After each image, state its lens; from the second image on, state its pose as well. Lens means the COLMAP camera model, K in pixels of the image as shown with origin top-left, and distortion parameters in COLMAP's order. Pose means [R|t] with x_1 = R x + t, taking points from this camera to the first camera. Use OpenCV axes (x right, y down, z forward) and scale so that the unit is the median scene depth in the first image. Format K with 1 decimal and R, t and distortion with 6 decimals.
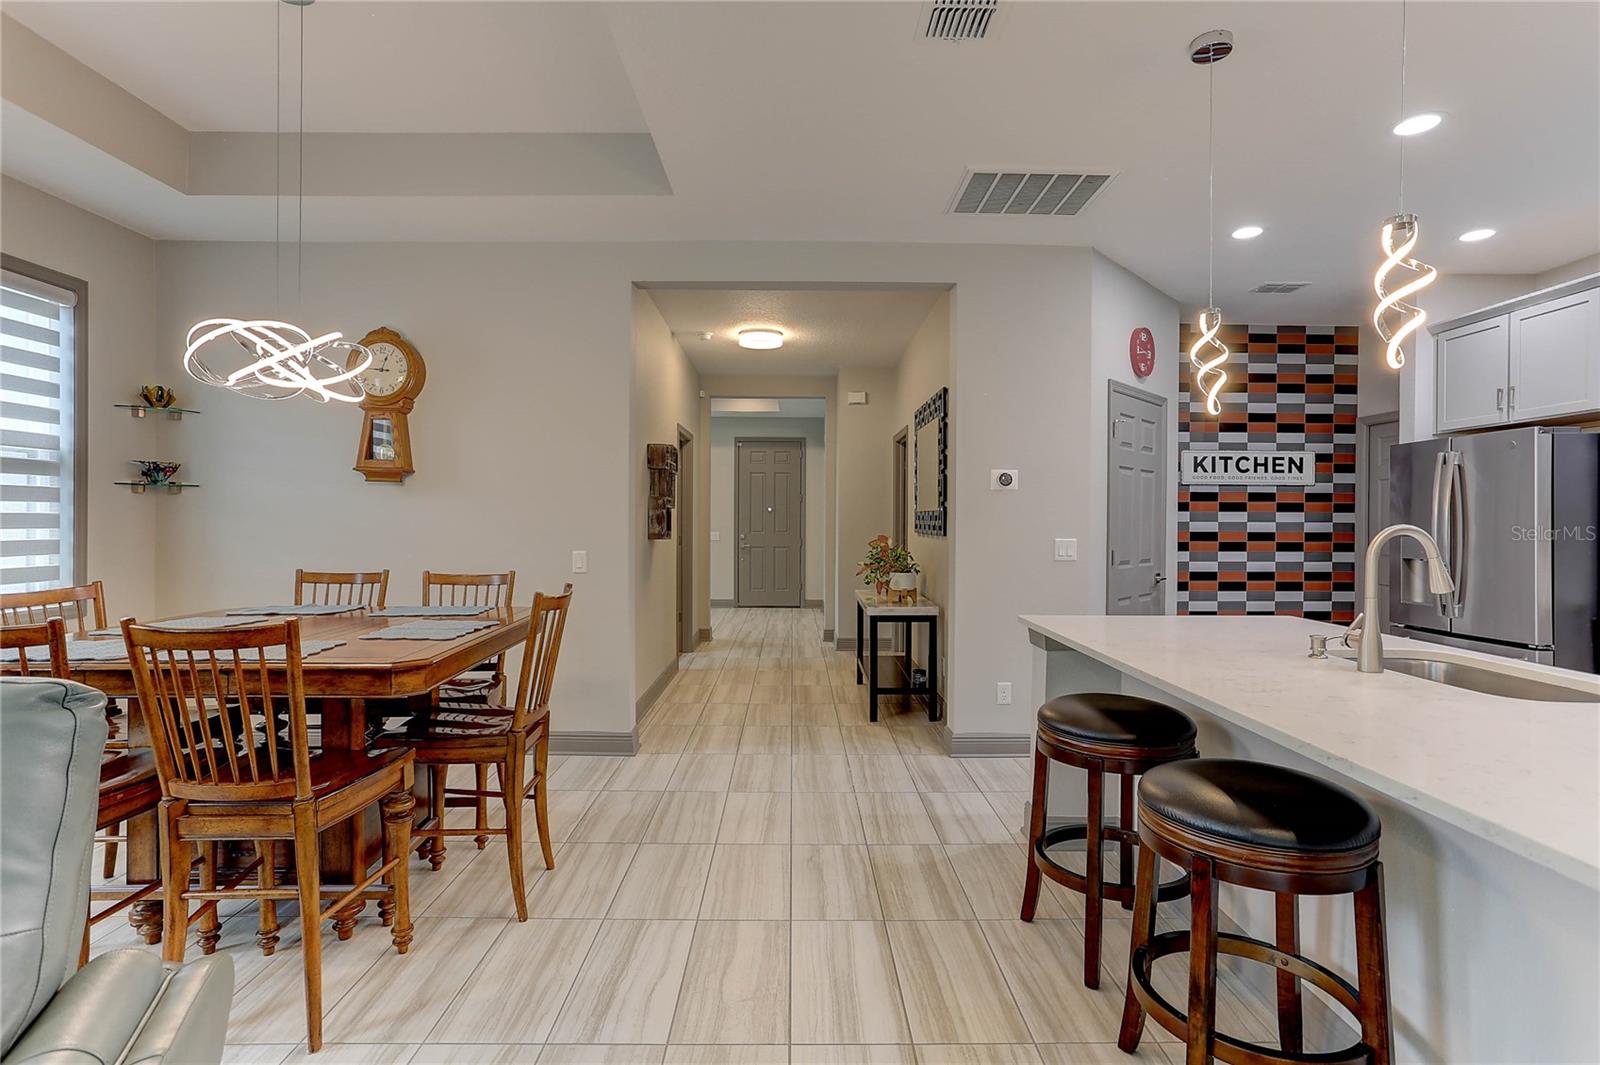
lens RADIAL K [[793.6, 0, 807.5], [0, 793.6, 521.8], [0, 0, 1]] dist [-0.033295, 0.026859]
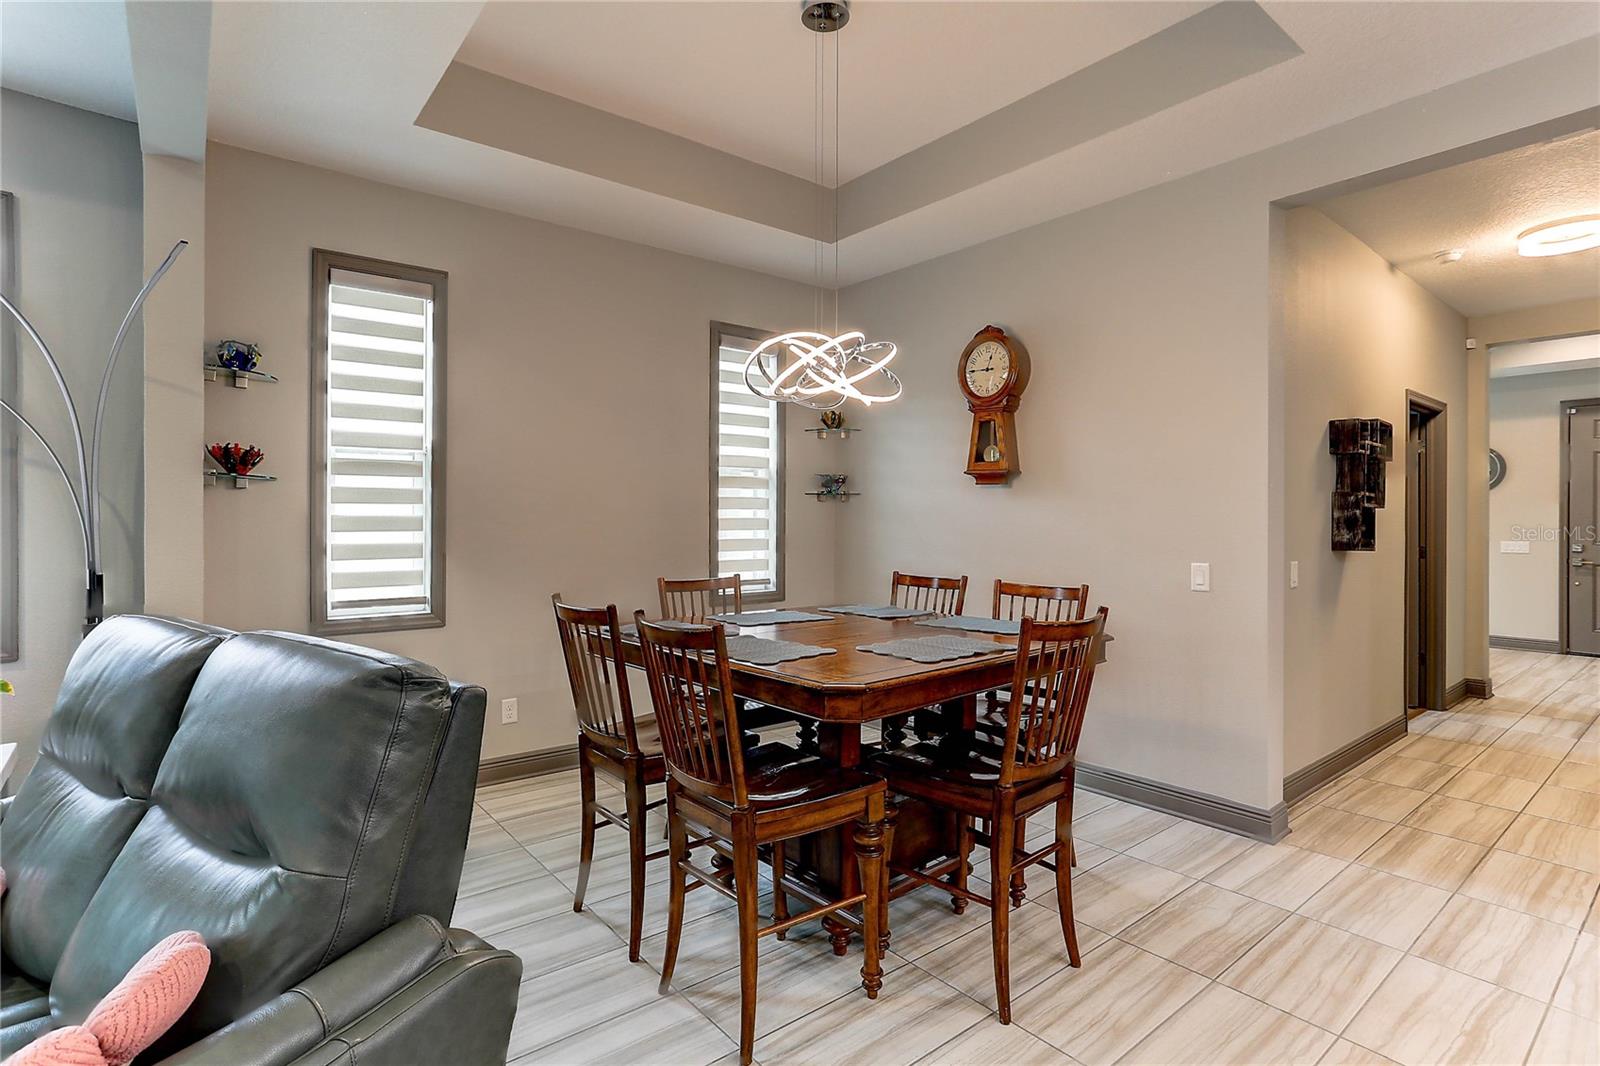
lens RADIAL K [[793.6, 0, 807.5], [0, 793.6, 522.3], [0, 0, 1]] dist [-0.033295, 0.026859]
pose [[0.620367, 0.001751, -0.784310, 0.091449], [-0.002844, 0.999996, -0.000017, -0.003434], [0.784307, 0.002241, 0.620369, 0.216466]]
